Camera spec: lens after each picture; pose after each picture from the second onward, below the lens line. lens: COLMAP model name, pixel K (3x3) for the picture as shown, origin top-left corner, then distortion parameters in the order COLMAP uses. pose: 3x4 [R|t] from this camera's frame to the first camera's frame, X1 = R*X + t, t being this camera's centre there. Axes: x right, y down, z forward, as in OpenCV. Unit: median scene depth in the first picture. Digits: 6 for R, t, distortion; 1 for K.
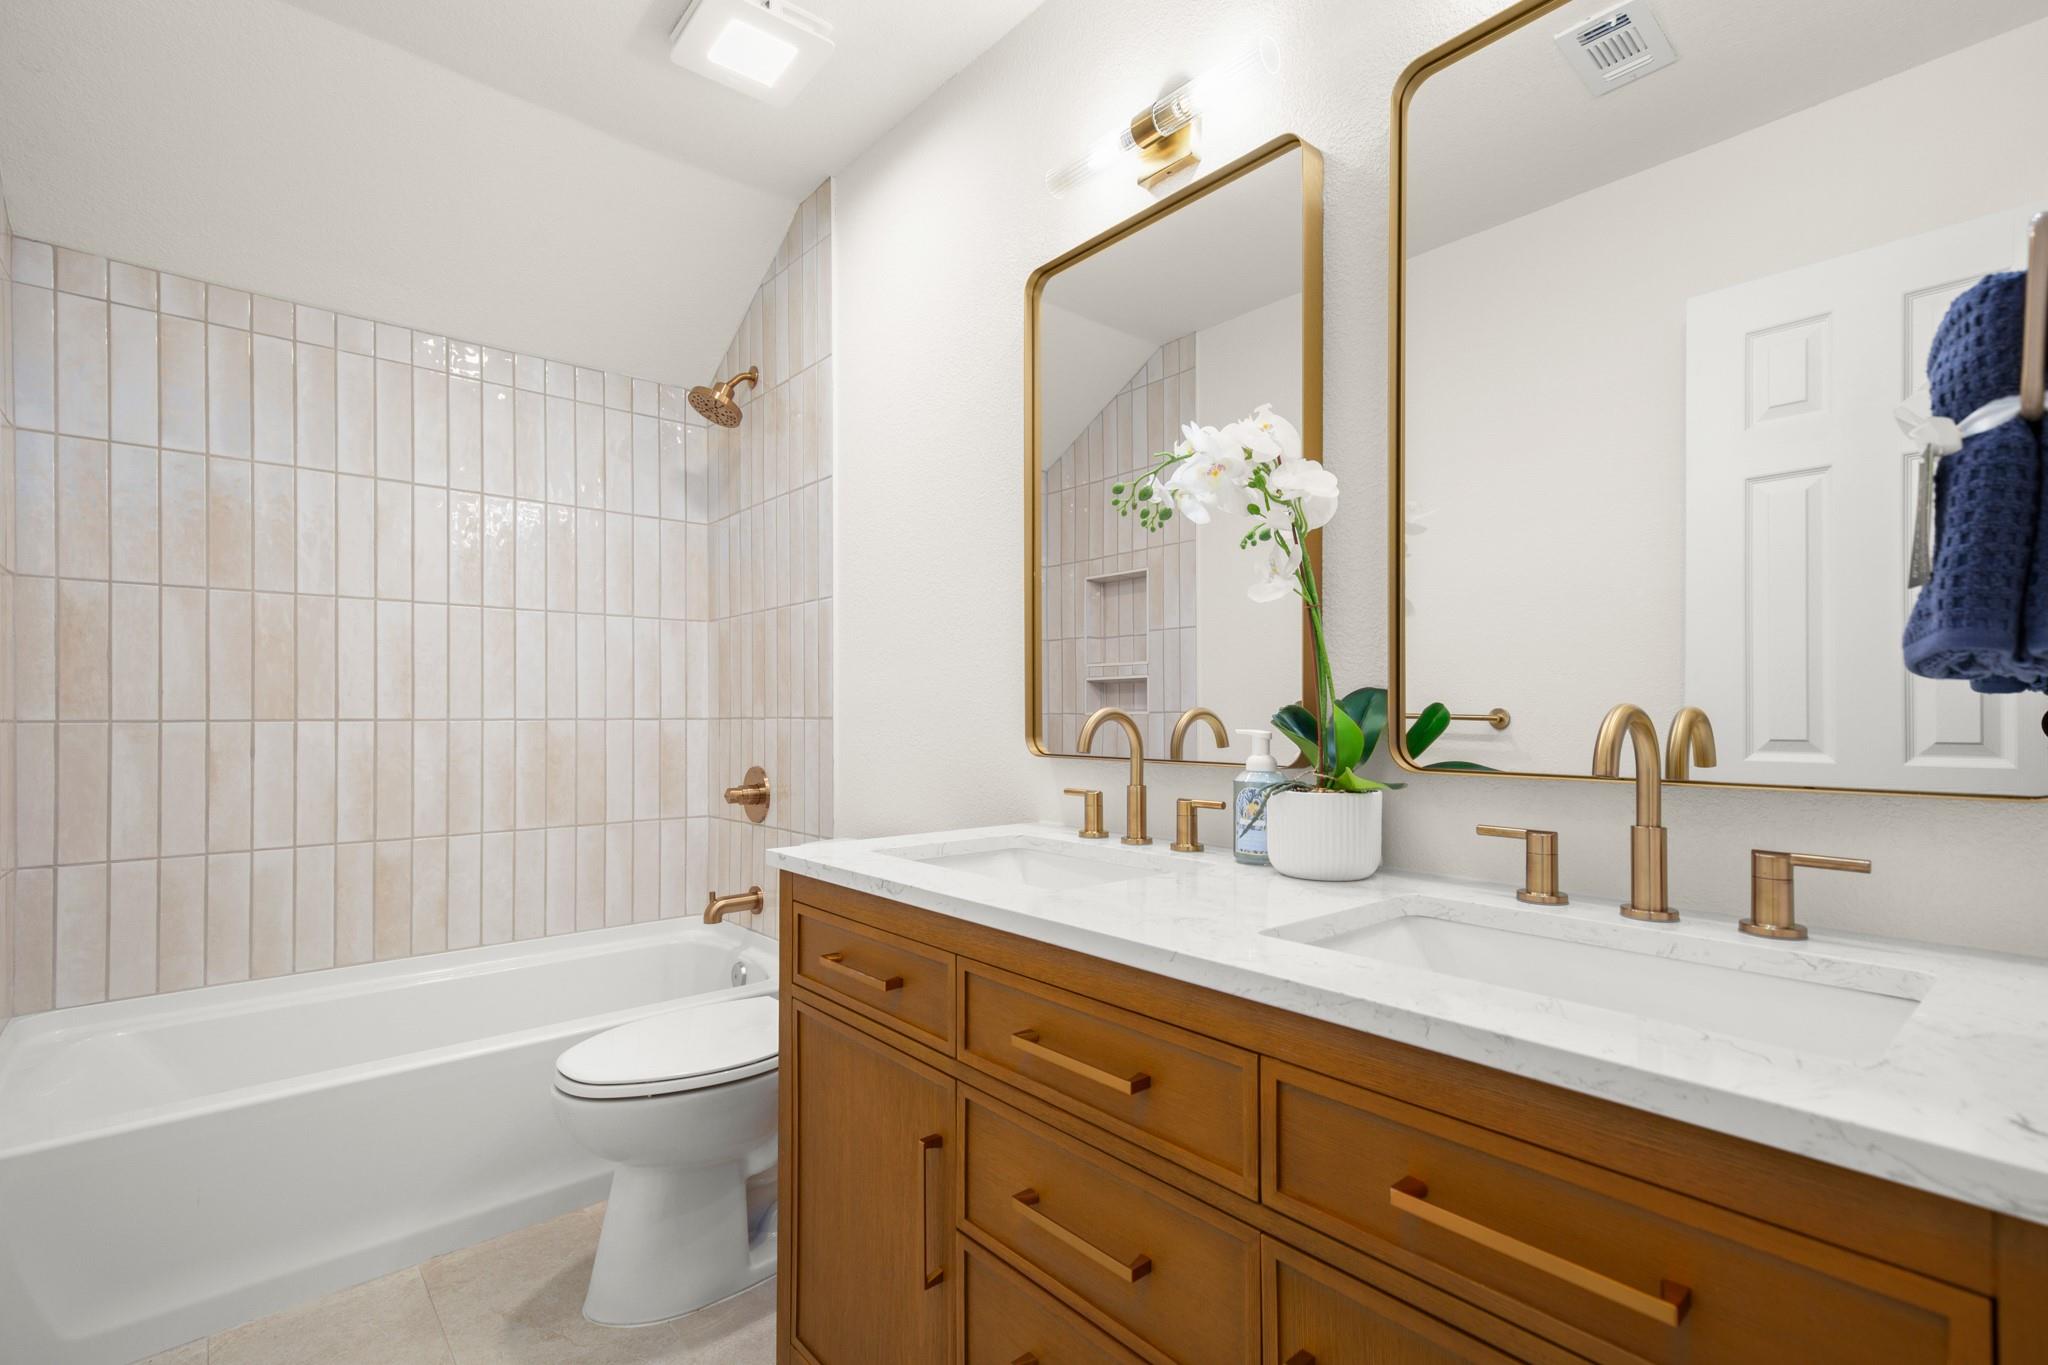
lens RADIAL K [[927.7, 0, 1028.6], [0, 927.7, 707.8], [0, 0, 1]] dist [0.011464, -0.001527]
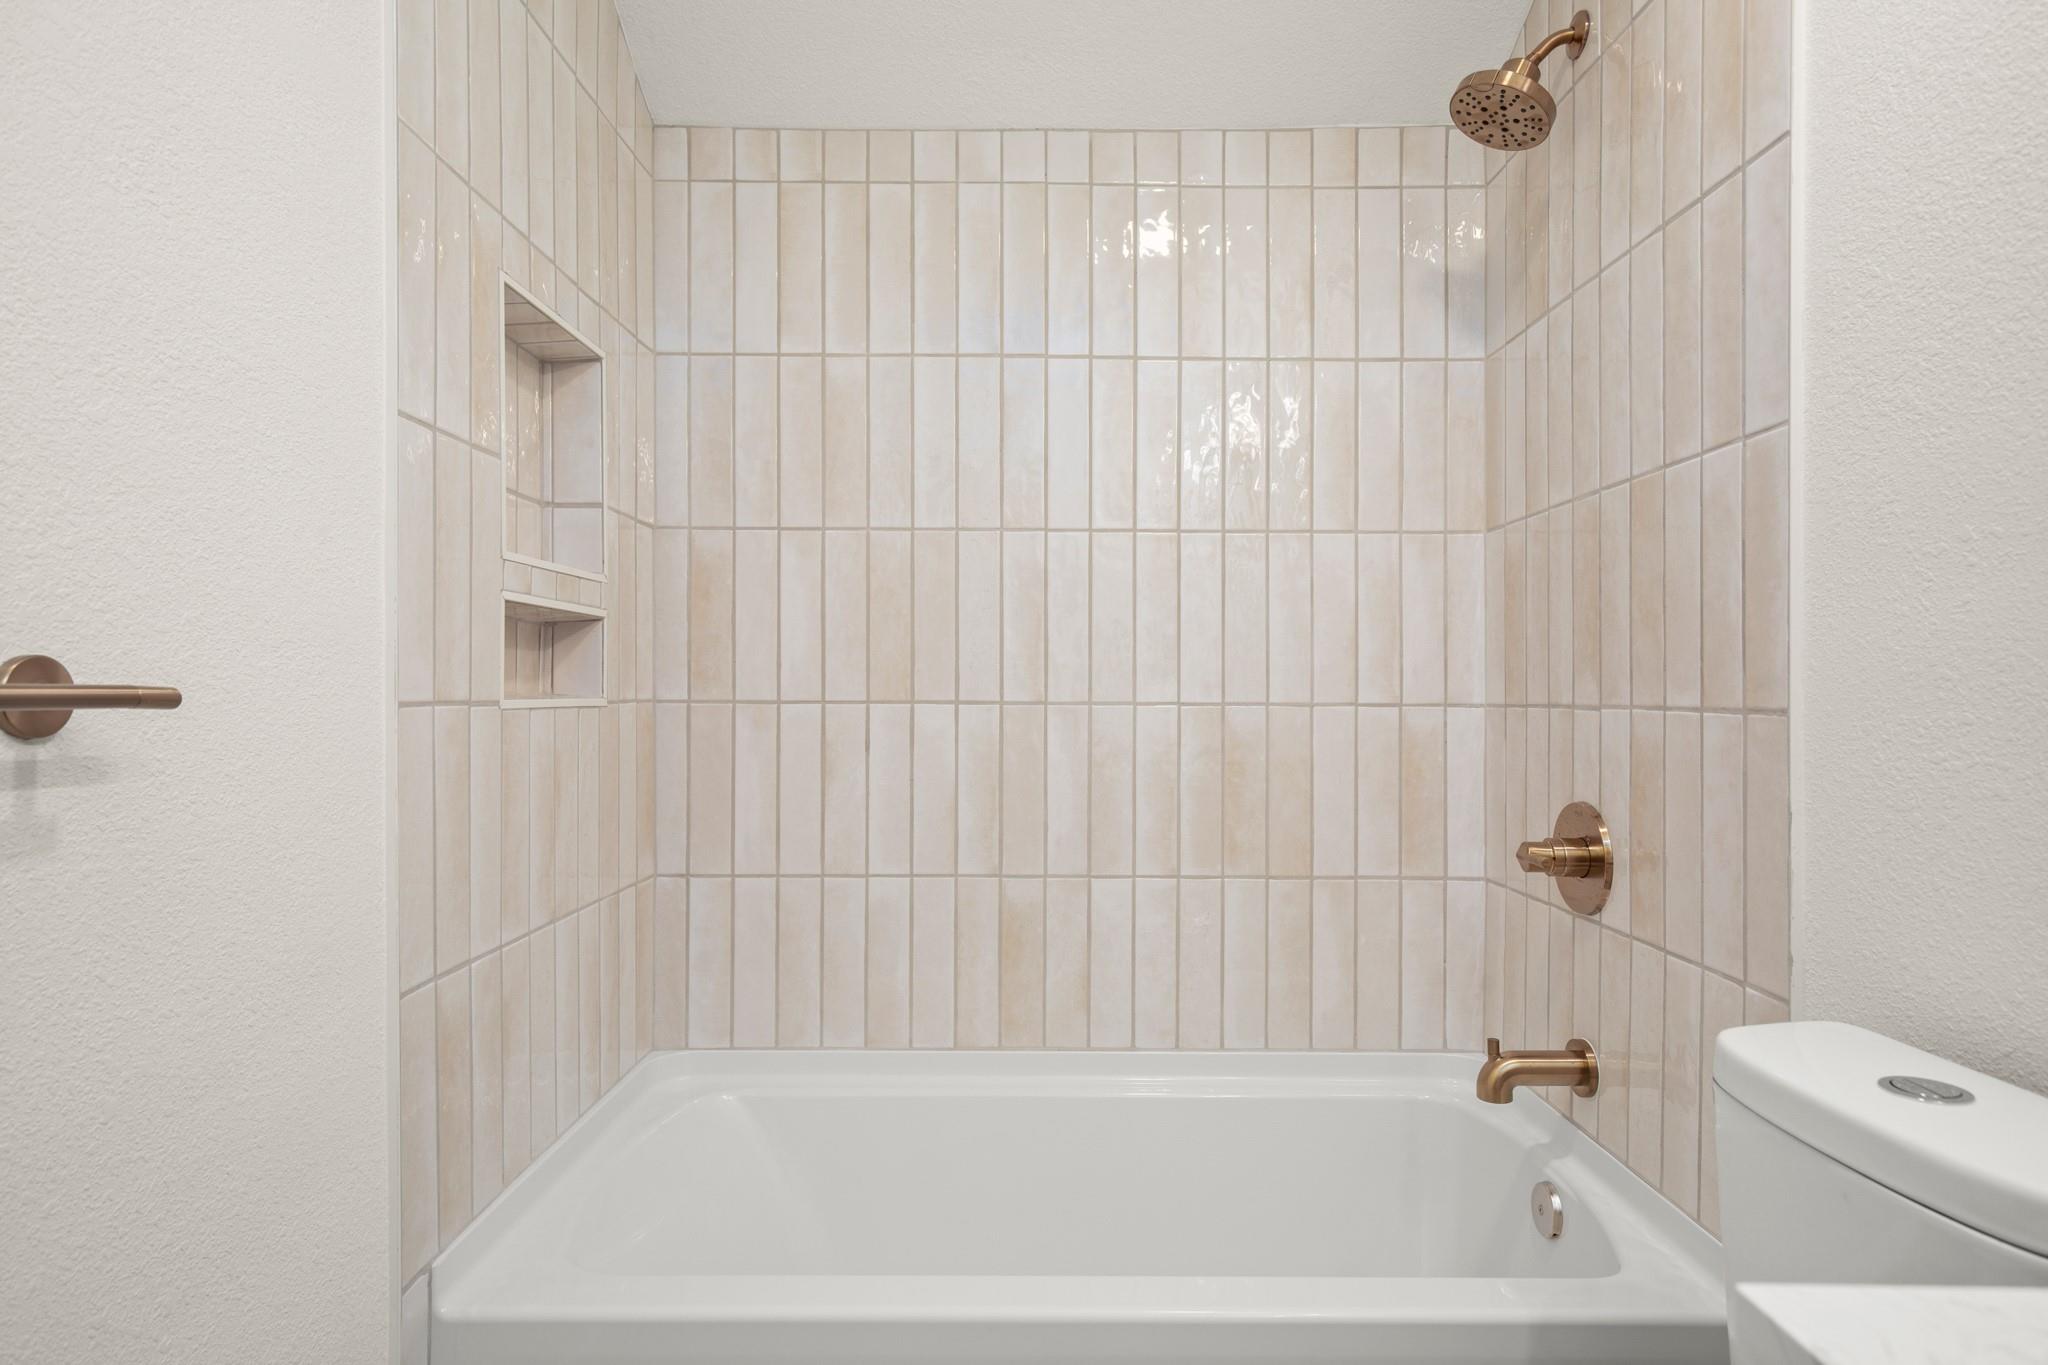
lens RADIAL K [[1168.4, 0, 1023.1], [0, 1168.4, 686.1], [0, 0, 1]] dist [0.009275, 0.002170]
pose [[0.760512, 0.001855, -0.649321, -0.116424], [-0.000862, 0.999998, 0.001847, -0.001059], [0.649323, -0.000845, 0.760512, 0.334178]]
